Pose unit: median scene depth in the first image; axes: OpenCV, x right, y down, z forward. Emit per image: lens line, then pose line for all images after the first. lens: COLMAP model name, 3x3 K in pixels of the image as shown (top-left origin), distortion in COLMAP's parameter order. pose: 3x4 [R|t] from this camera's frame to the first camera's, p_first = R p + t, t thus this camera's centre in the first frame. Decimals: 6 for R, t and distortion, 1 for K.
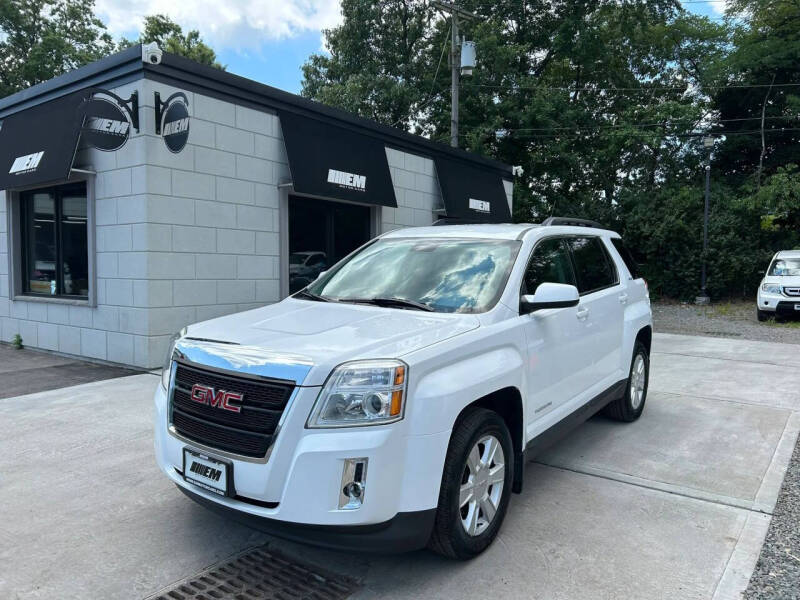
lens RADIAL K [[601.0, 0, 400.5], [0, 601.0, 300.8], [0, 0, 1]] dist [0.053854, -0.052678]
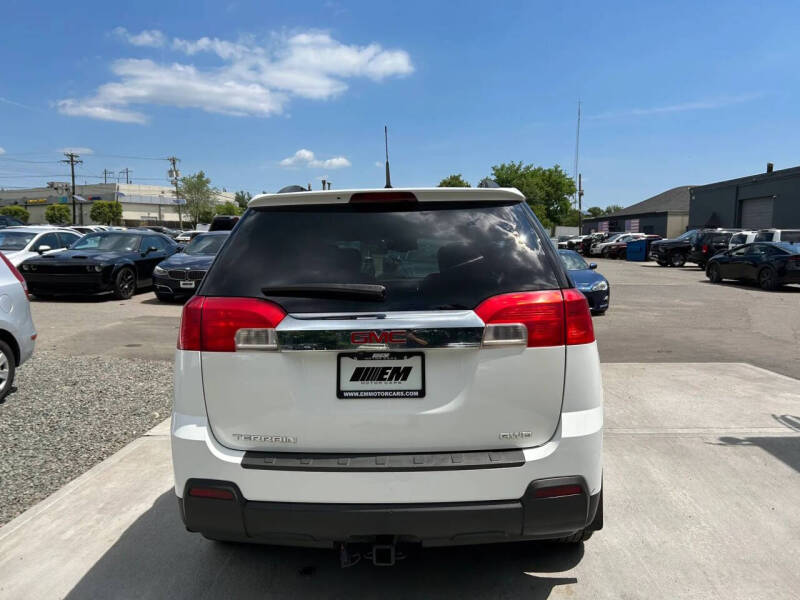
lens RADIAL K [[601.0, 0, 397.3], [0, 601.0, 297.9], [0, 0, 1]] dist [0.053854, -0.052678]
pose [[-0.838339, 0.039031, -0.543750, 0.427784], [-0.042841, 0.989632, 0.137088, -0.084107], [0.543463, 0.138221, -0.827975, 1.195008]]
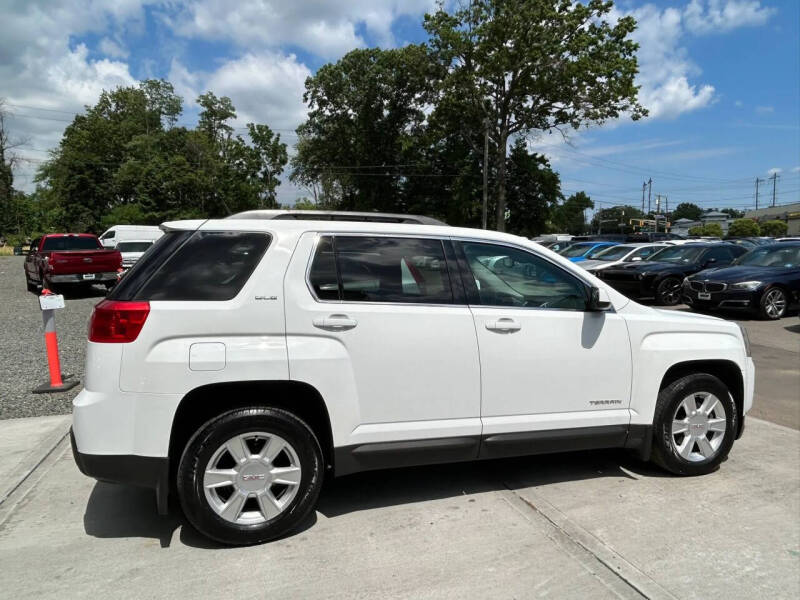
lens RADIAL K [[513.6, 0, 393.6], [0, 513.6, 305.5], [0, 0, 1]] dist [-0.000998, -0.004023]
pose [[-0.797595, -0.063515, 0.599840, -0.213235], [0.036366, 0.987568, 0.152926, -0.092621], [-0.602096, 0.143787, -0.785370, 1.138545]]
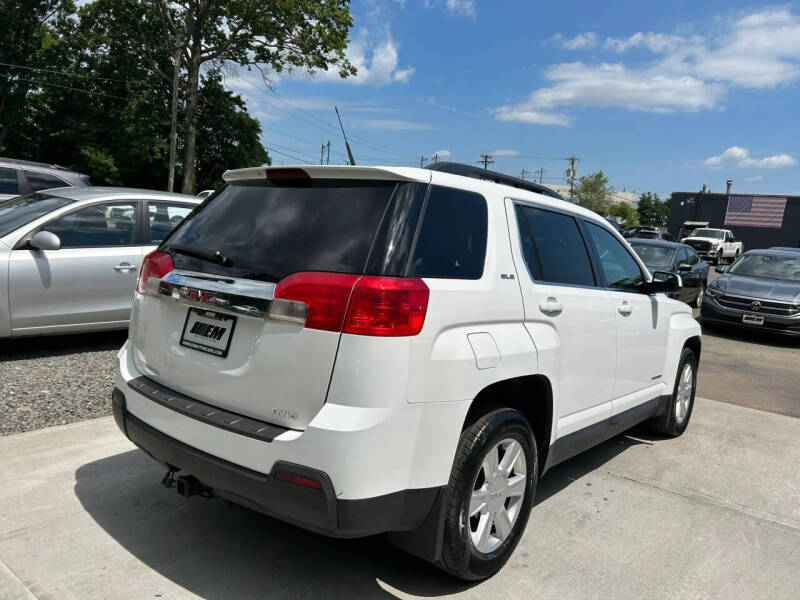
lens RADIAL K [[601.0, 0, 397.8], [0, 601.0, 307.9], [0, 0, 1]] dist [0.053854, -0.052678]
pose [[-0.994004, -0.095971, 0.052401, 0.140606], [-0.084165, 0.977456, 0.193640, -0.090827], [-0.069804, 0.188068, -0.979672, 1.266854]]
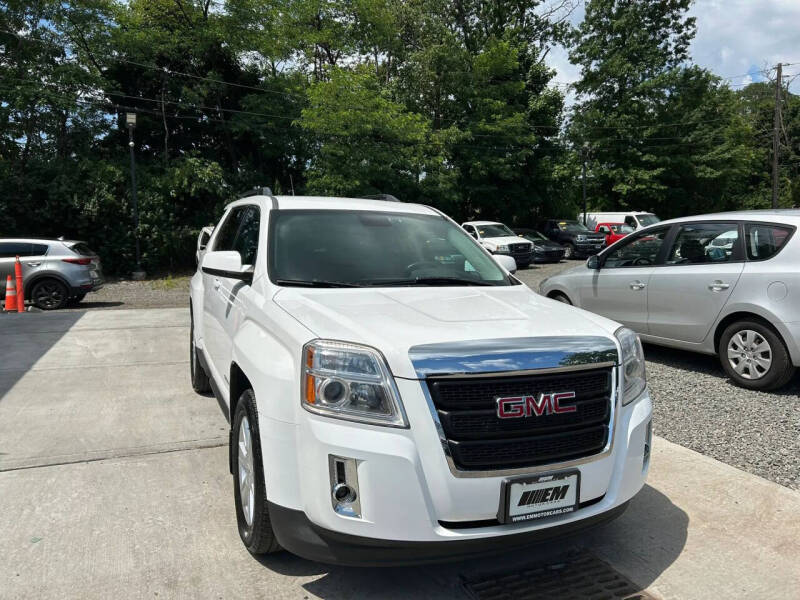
lens RADIAL K [[601.0, 0, 391.7], [0, 601.0, 305.6], [0, 0, 1]] dist [0.053854, -0.052678]
pose [[0.532206, -0.101302, 0.840532, -0.428420], [0.061491, 0.994819, 0.080962, -0.020188], [-0.844379, 0.008597, 0.535678, 0.288876]]
